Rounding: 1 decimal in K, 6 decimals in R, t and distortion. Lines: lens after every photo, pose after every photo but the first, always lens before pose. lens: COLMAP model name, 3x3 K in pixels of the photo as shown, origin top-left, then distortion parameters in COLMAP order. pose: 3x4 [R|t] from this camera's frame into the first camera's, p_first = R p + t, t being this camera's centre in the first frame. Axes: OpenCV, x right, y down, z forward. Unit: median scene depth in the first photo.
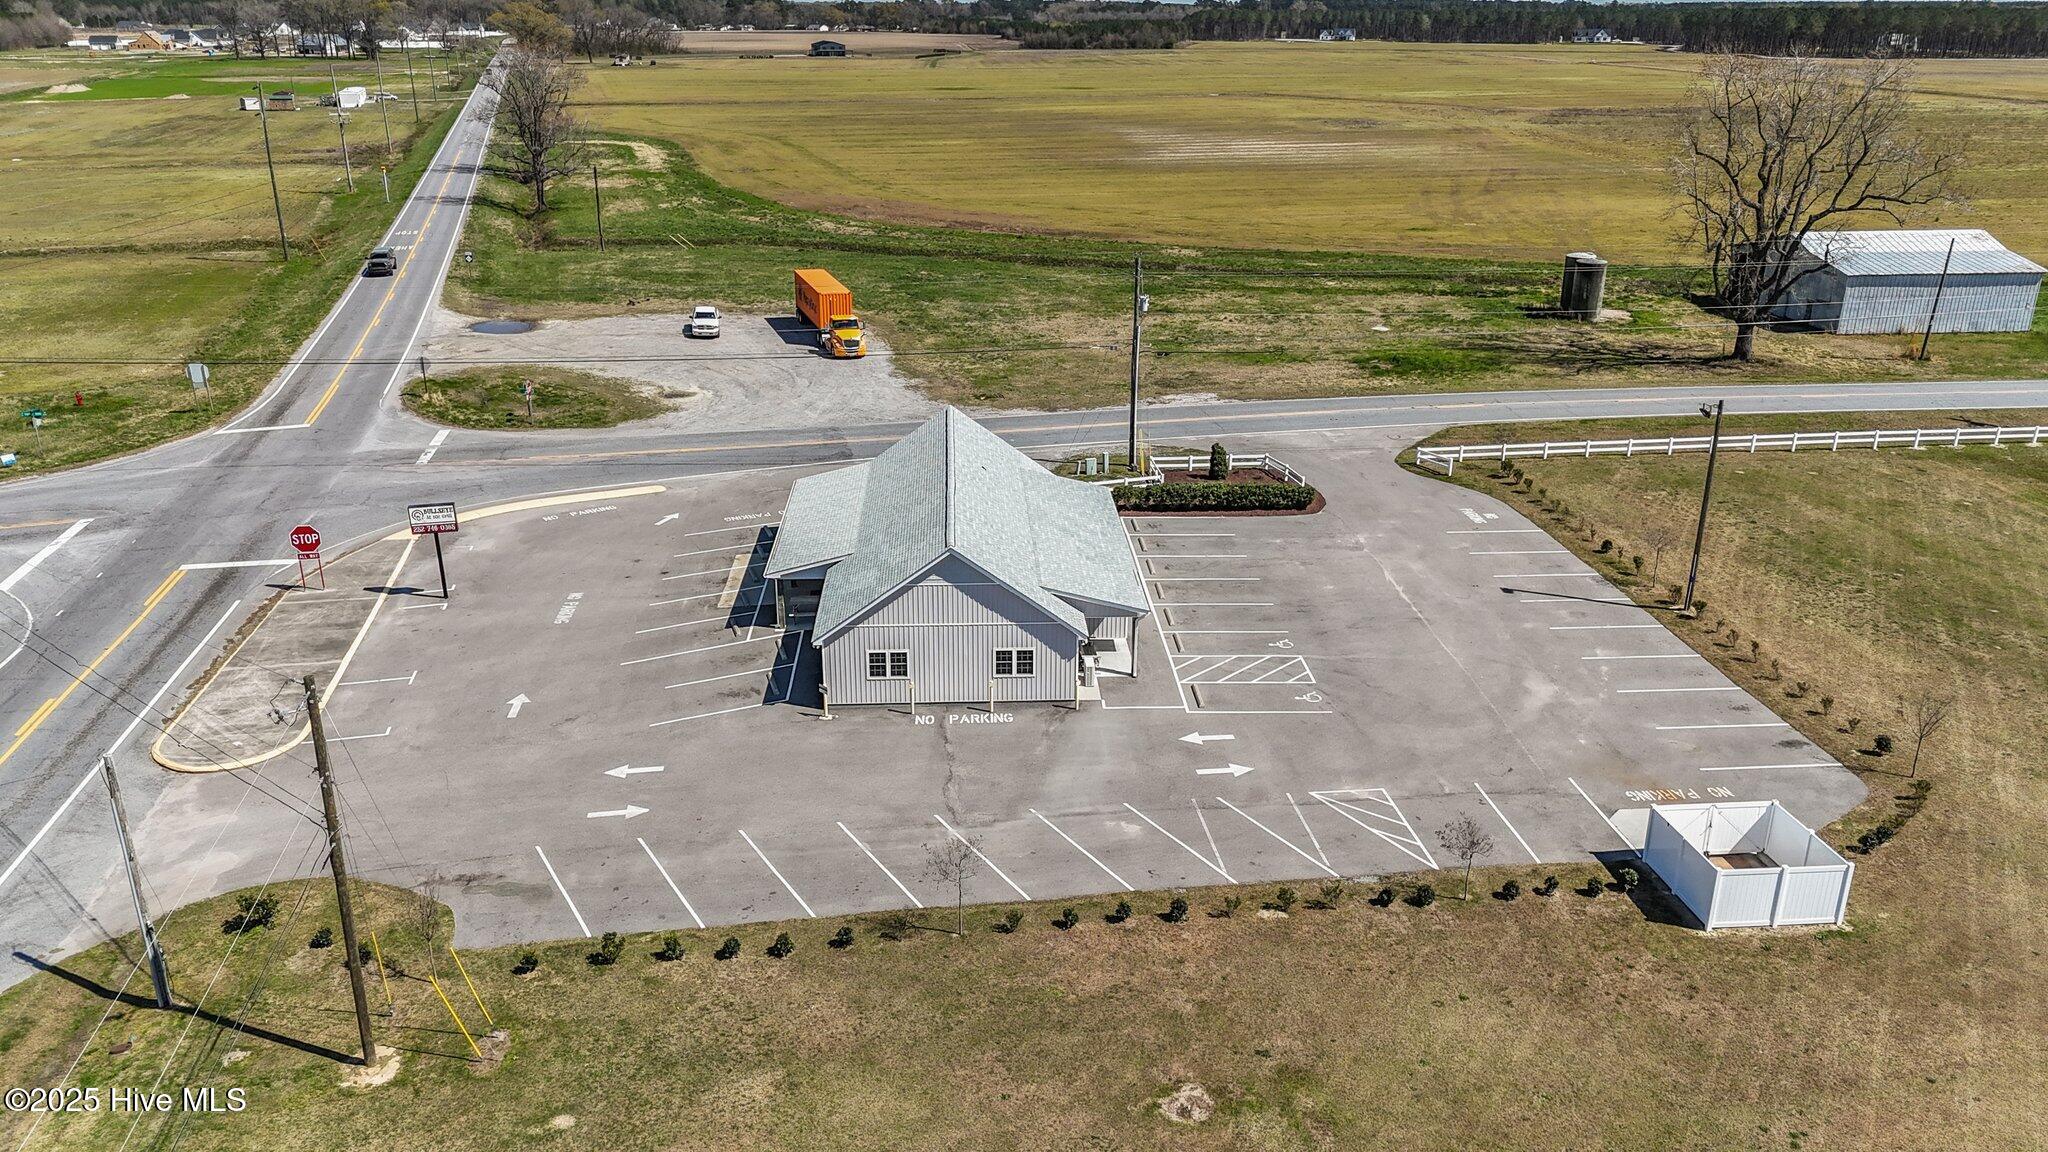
lens RADIAL K [[1500.7, 0, 1025.7], [0, 1500.7, 578.0], [0, 0, 1]] dist [0.070619, -0.058486]
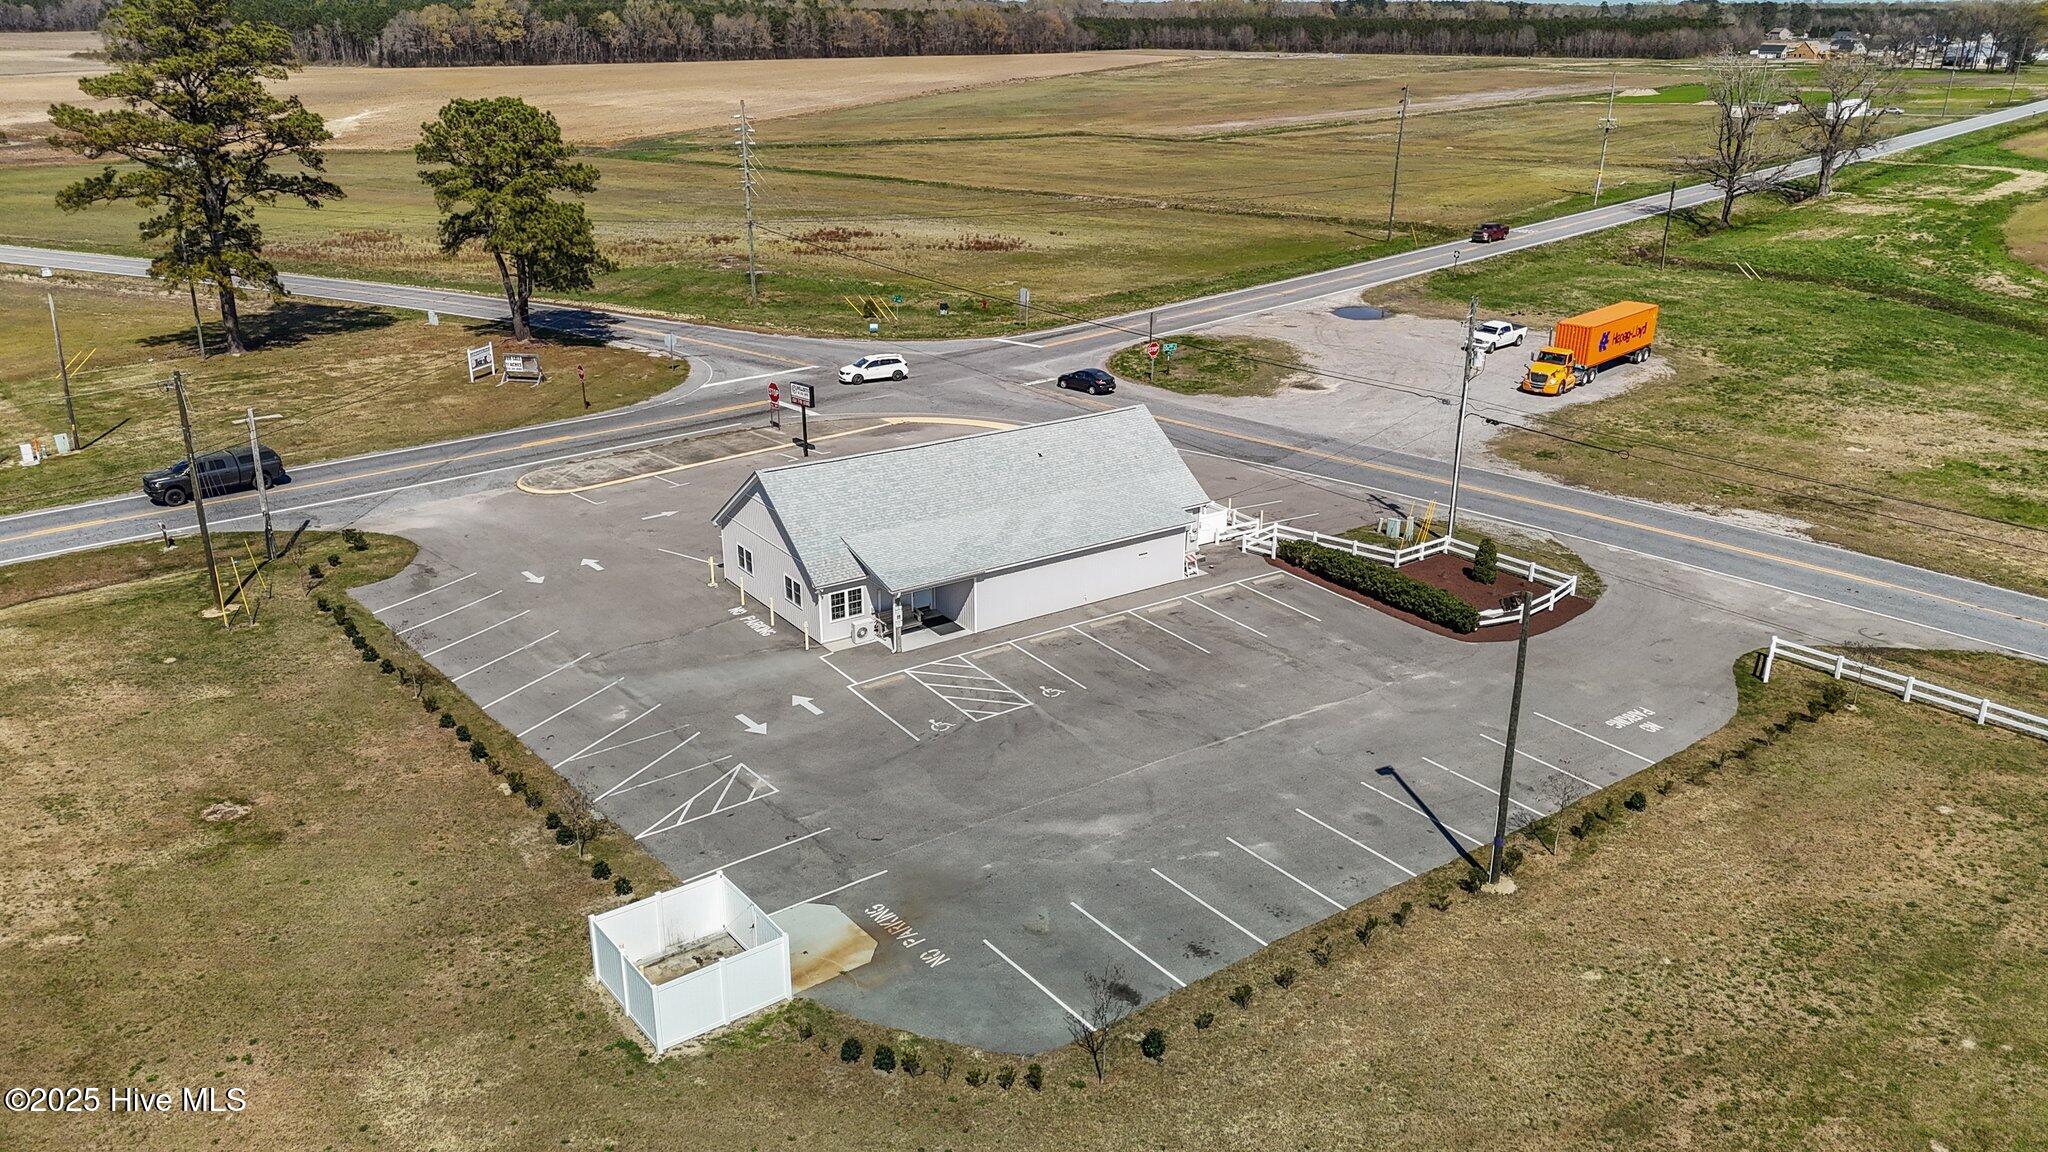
lens RADIAL K [[1500.7, 0, 1025.7], [0, 1500.7, 578.0], [0, 0, 1]] dist [0.070619, -0.058486]
pose [[0.529776, 0.298429, -0.793900, 0.895563], [-0.303457, 0.940781, 0.151142, -0.161110], [0.791992, 0.160843, 0.588964, 0.436304]]
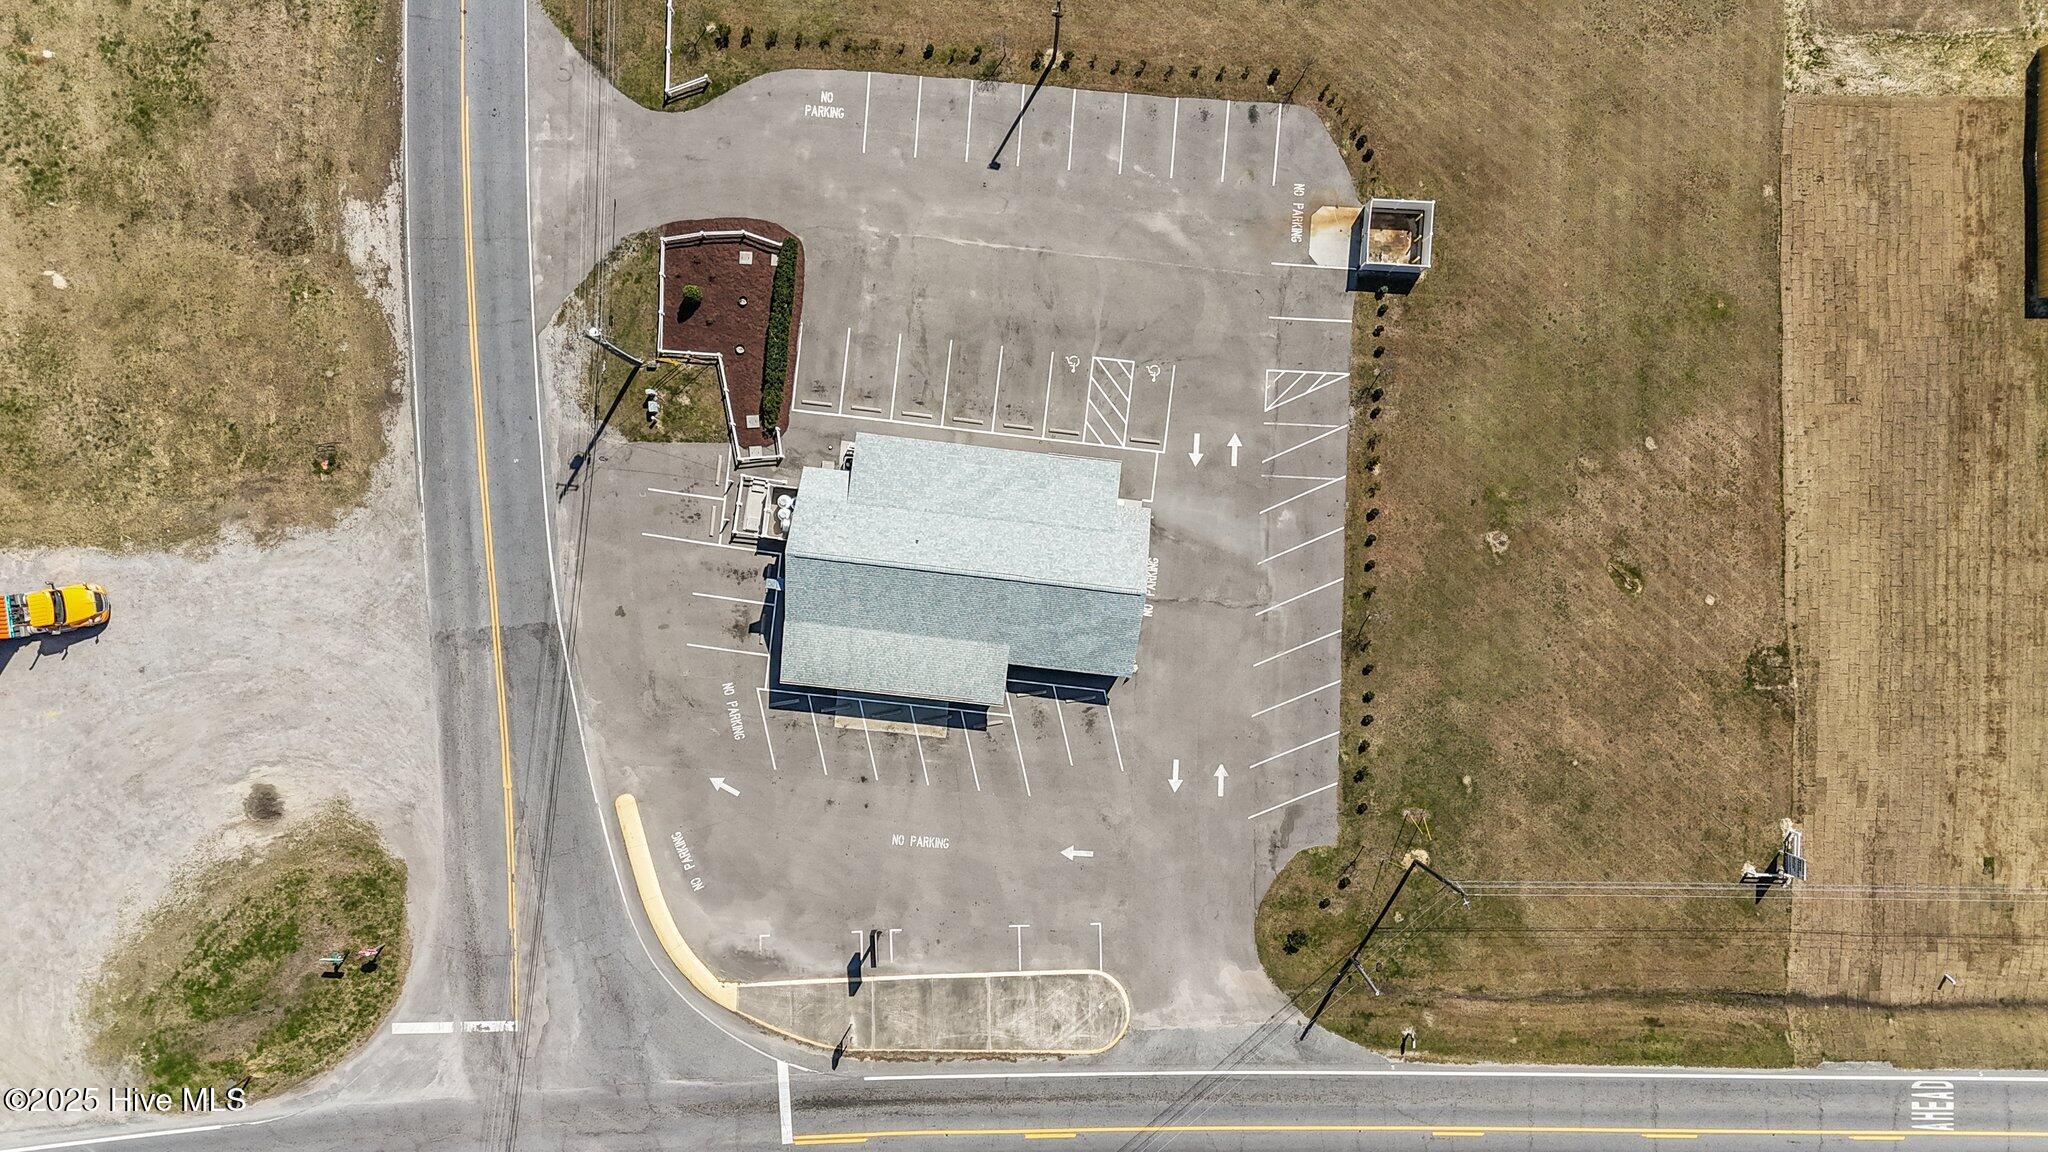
lens RADIAL K [[1500.7, 0, 1025.7], [0, 1500.7, 578.0], [0, 0, 1]] dist [0.070619, -0.058486]
pose [[0.158743, -0.987317, -0.002212, -0.045340], [0.342954, 0.053040, 0.937854, -1.383014], [-0.925842, -0.149636, 0.347024, 0.502993]]
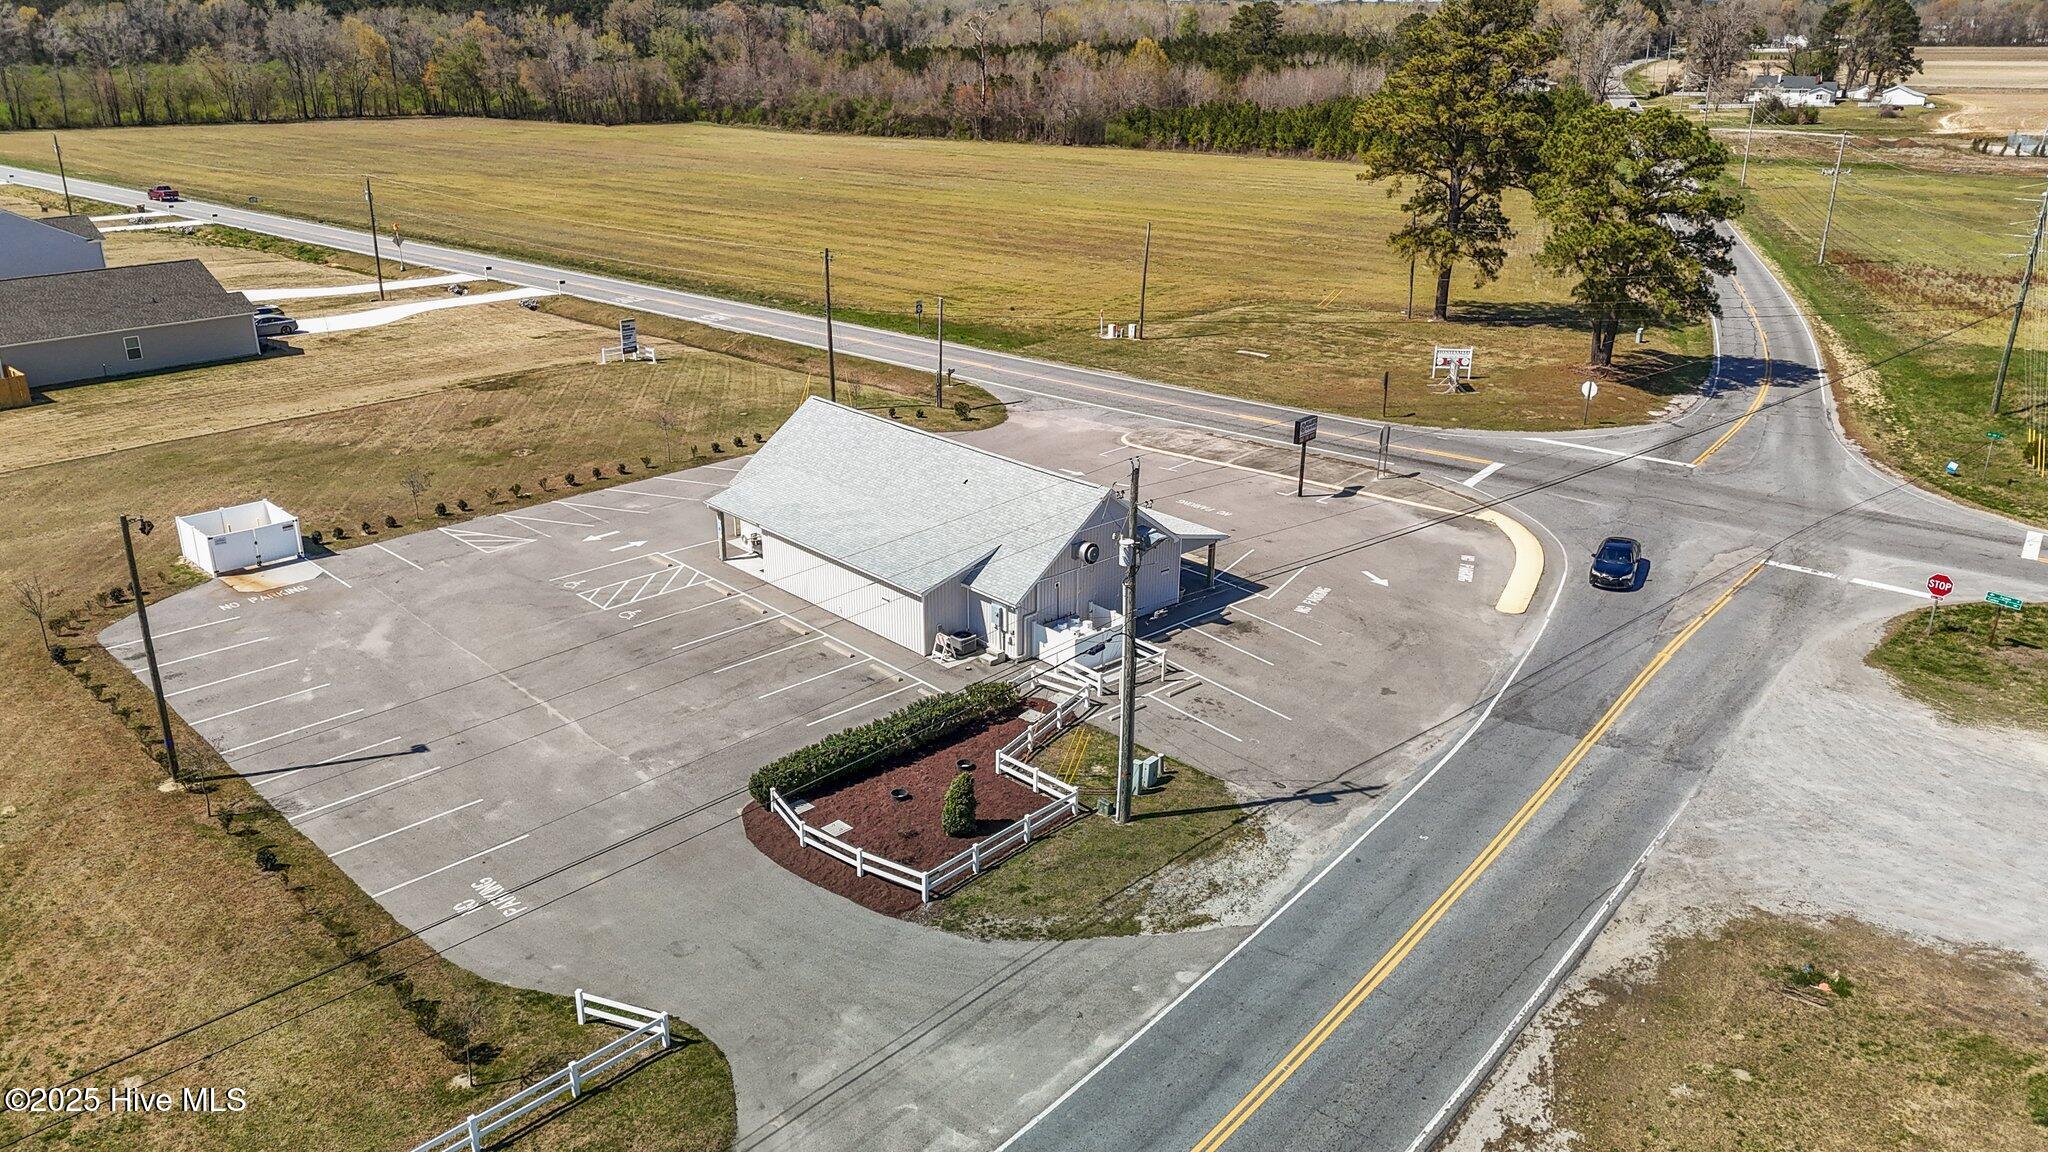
lens RADIAL K [[1500.7, 0, 1025.7], [0, 1500.7, 578.0], [0, 0, 1]] dist [0.070619, -0.058486]
pose [[-0.767591, 0.221336, -0.601510, 0.592363], [-0.233261, 0.777654, 0.583818, -0.659792], [0.596987, 0.588442, -0.545291, 1.748187]]
